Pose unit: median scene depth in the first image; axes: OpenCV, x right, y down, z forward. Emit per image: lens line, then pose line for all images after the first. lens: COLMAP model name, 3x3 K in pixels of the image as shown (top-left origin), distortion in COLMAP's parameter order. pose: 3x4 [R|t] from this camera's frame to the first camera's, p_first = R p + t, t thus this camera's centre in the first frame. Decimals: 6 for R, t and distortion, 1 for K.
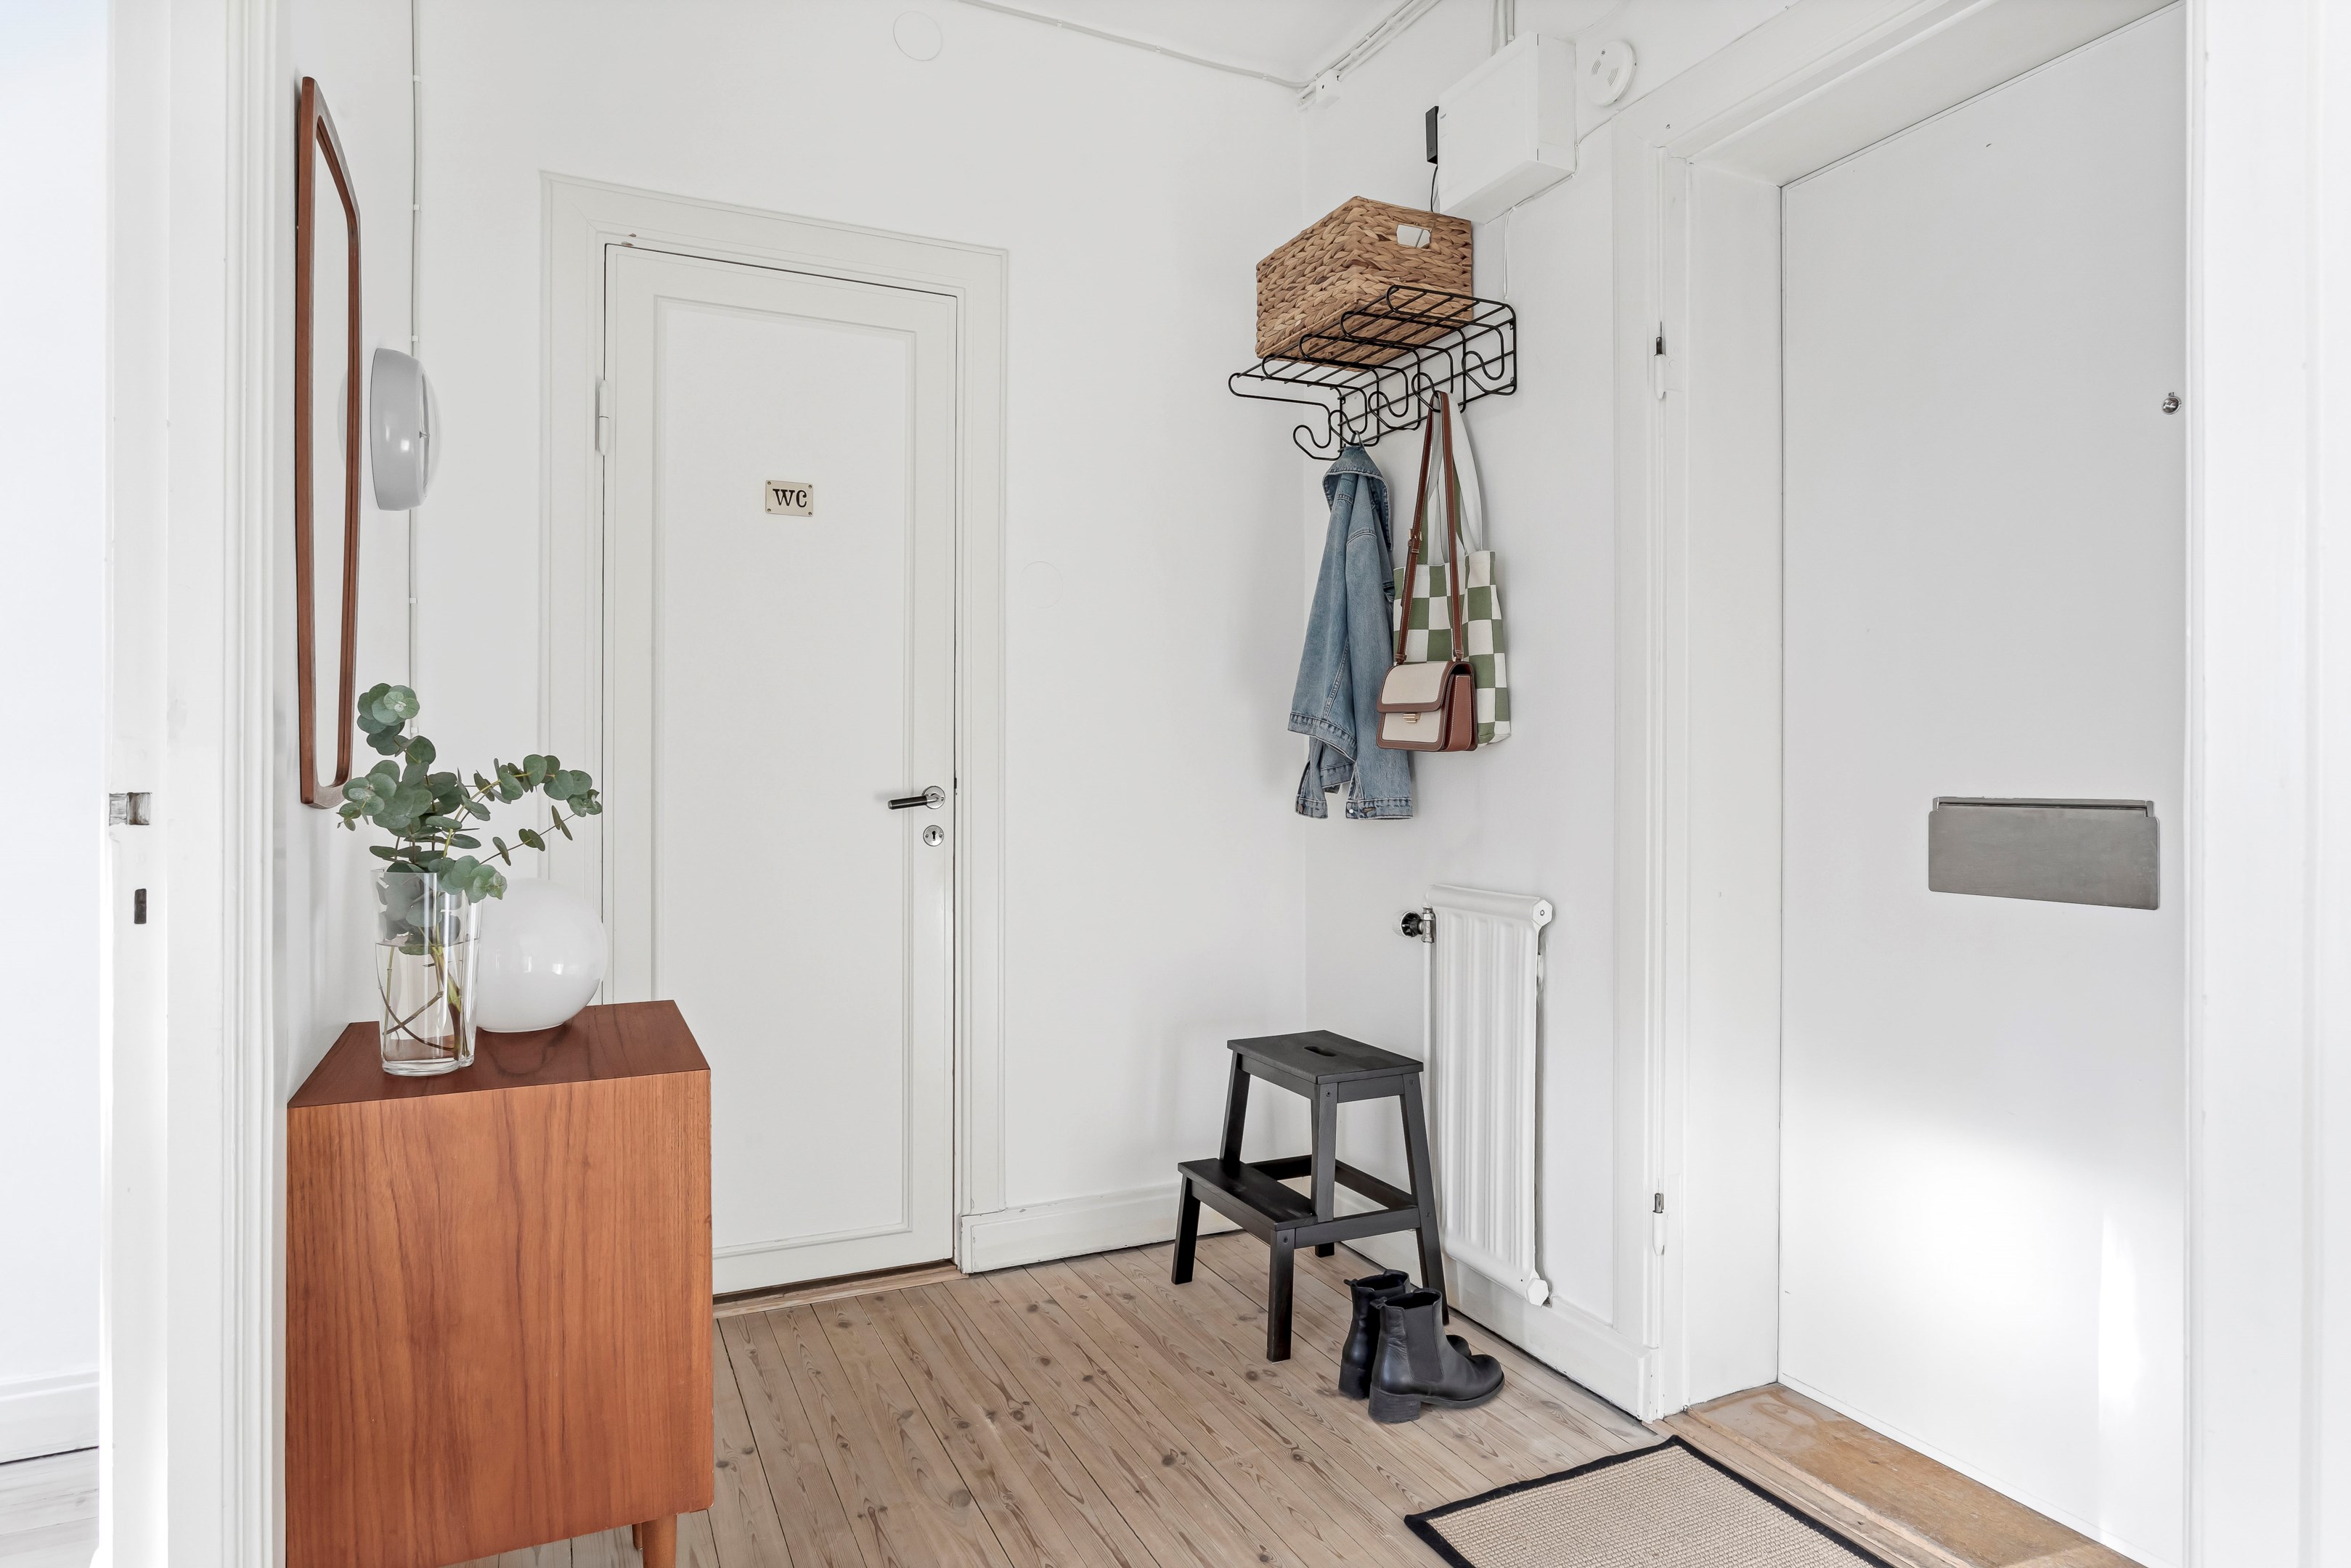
lens RADIAL K [[1346.0, 0, 1168.3], [0, 1346.0, 780.4], [0, 0, 1]] dist [-0.017552, 0.028123]
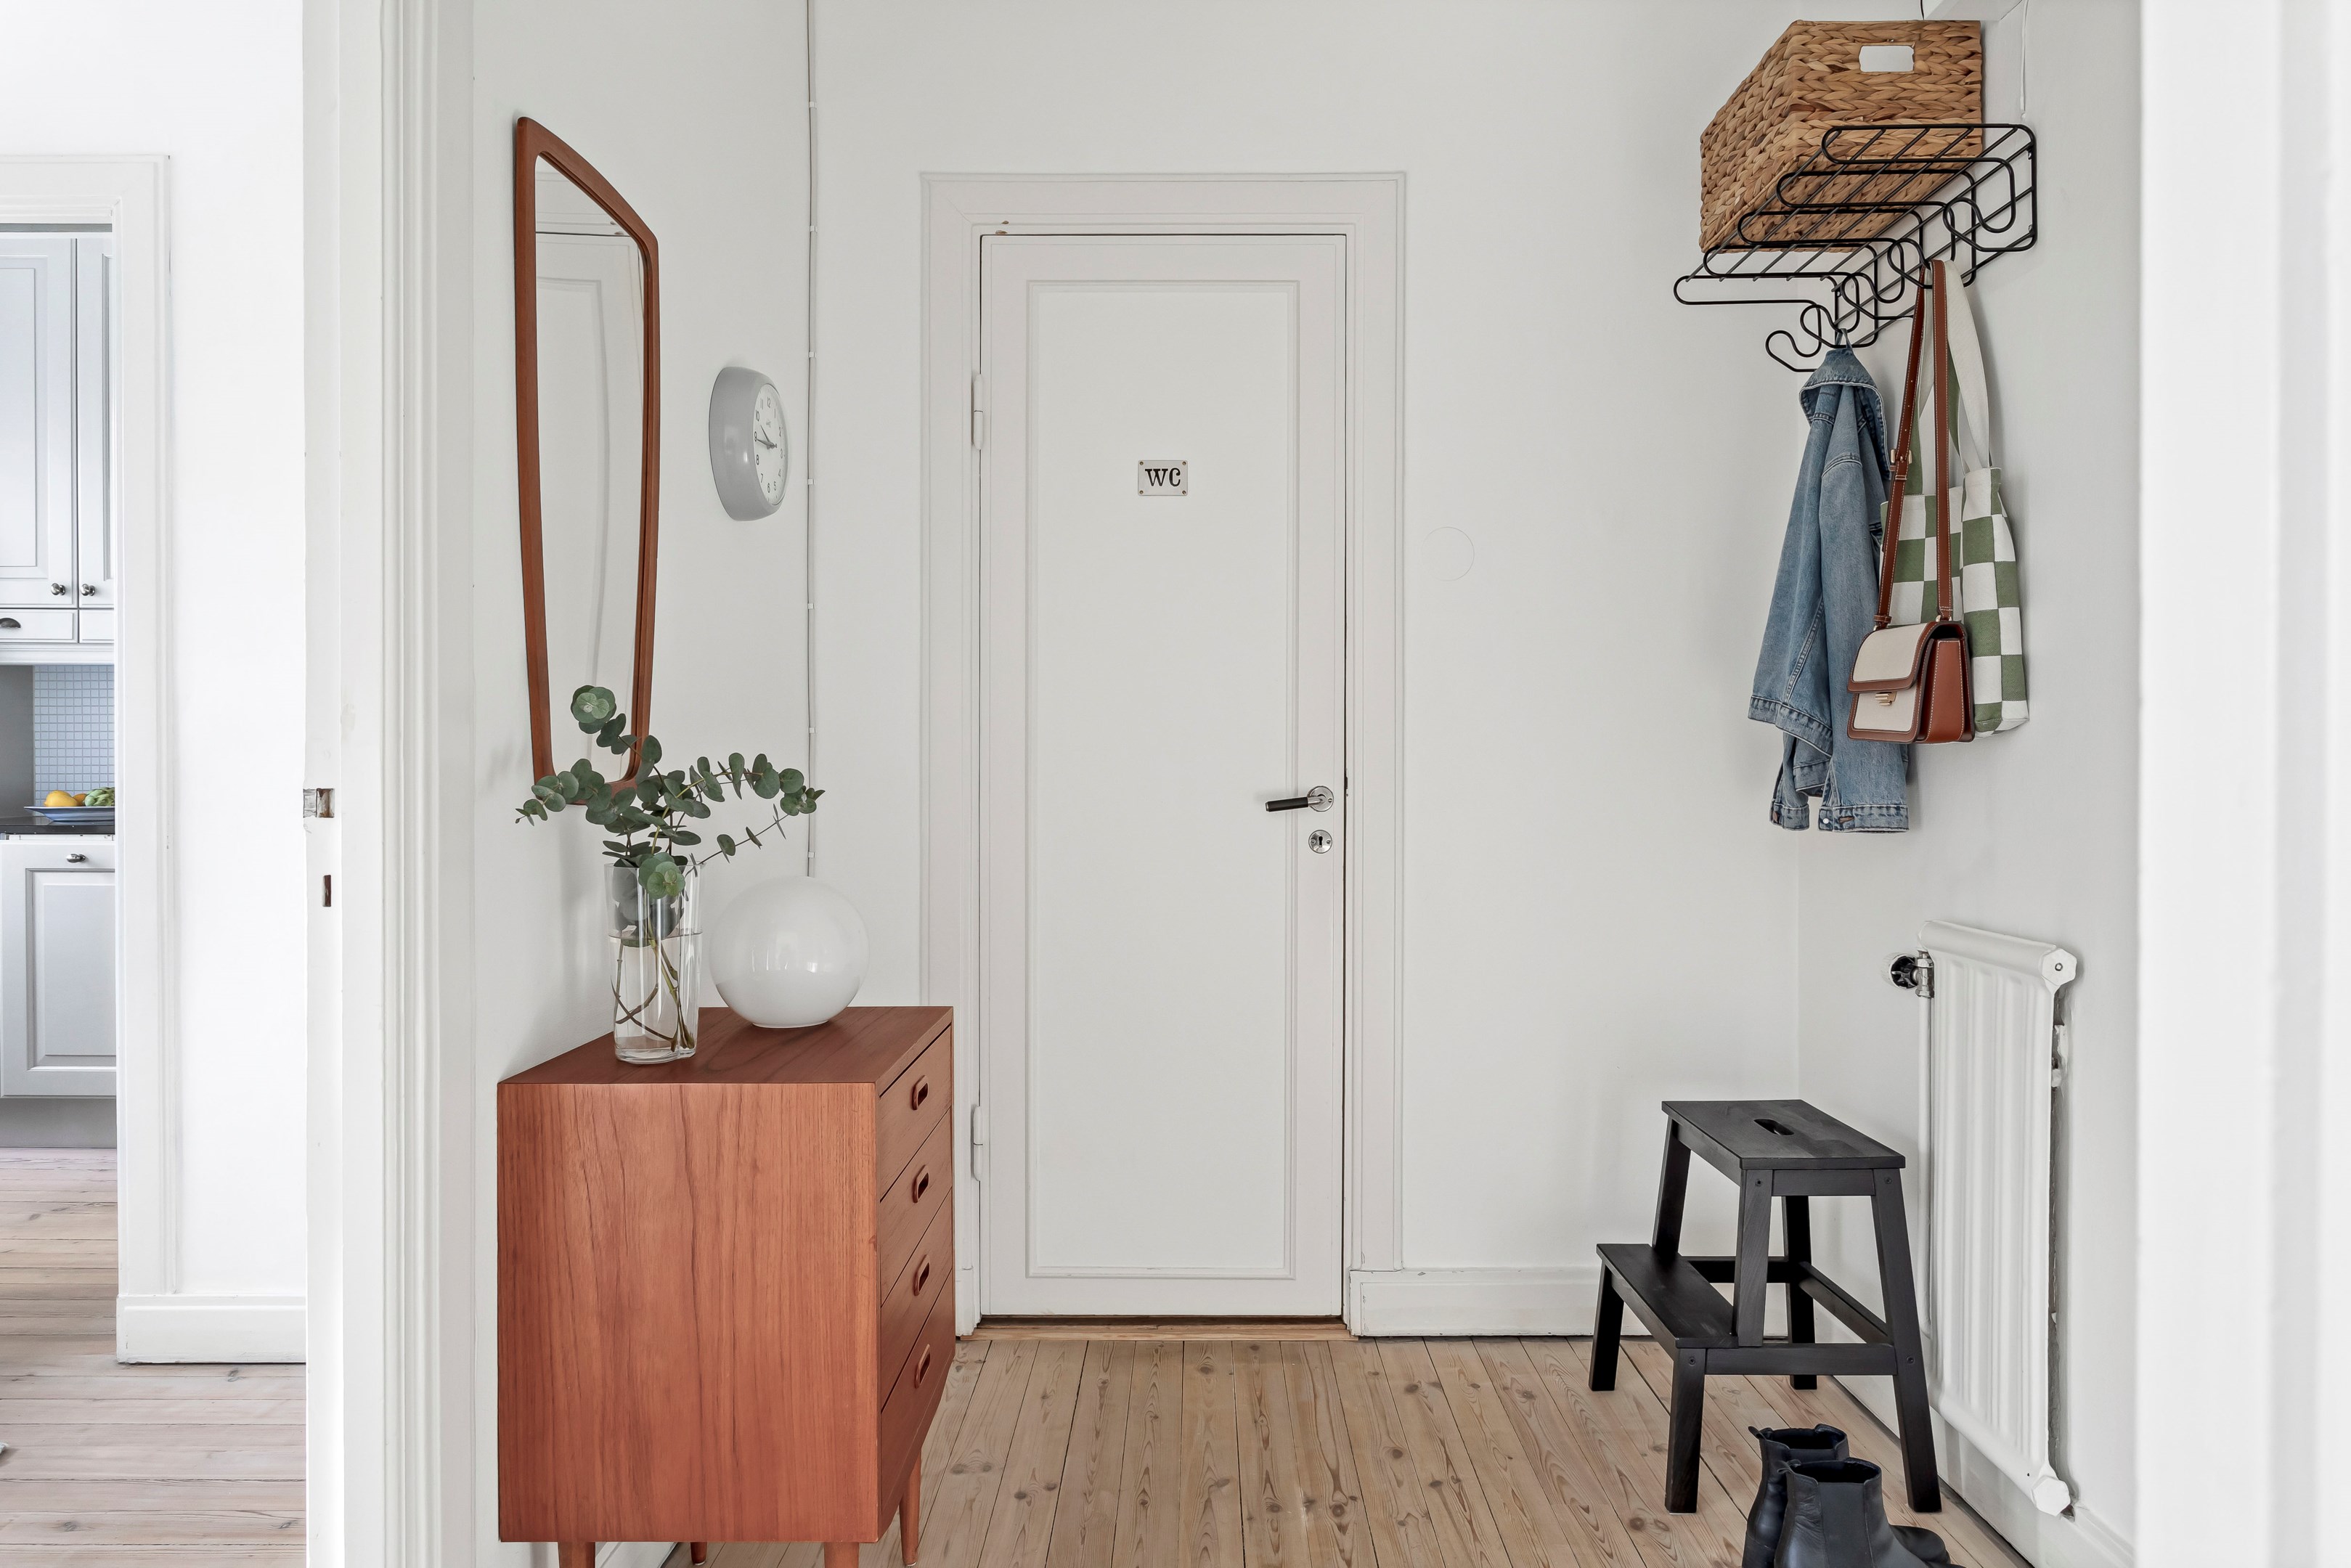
lens RADIAL K [[1452.5, 0, 1175.5], [0, 1452.5, 784.0], [0, 0, 1]] dist [-0.002048, 0.005455]
pose [[0.905723, 0.004440, -0.423846, 0.167728], [-0.003087, 0.999988, 0.003879, -0.000647], [0.423858, -0.002205, 0.905726, 0.092962]]
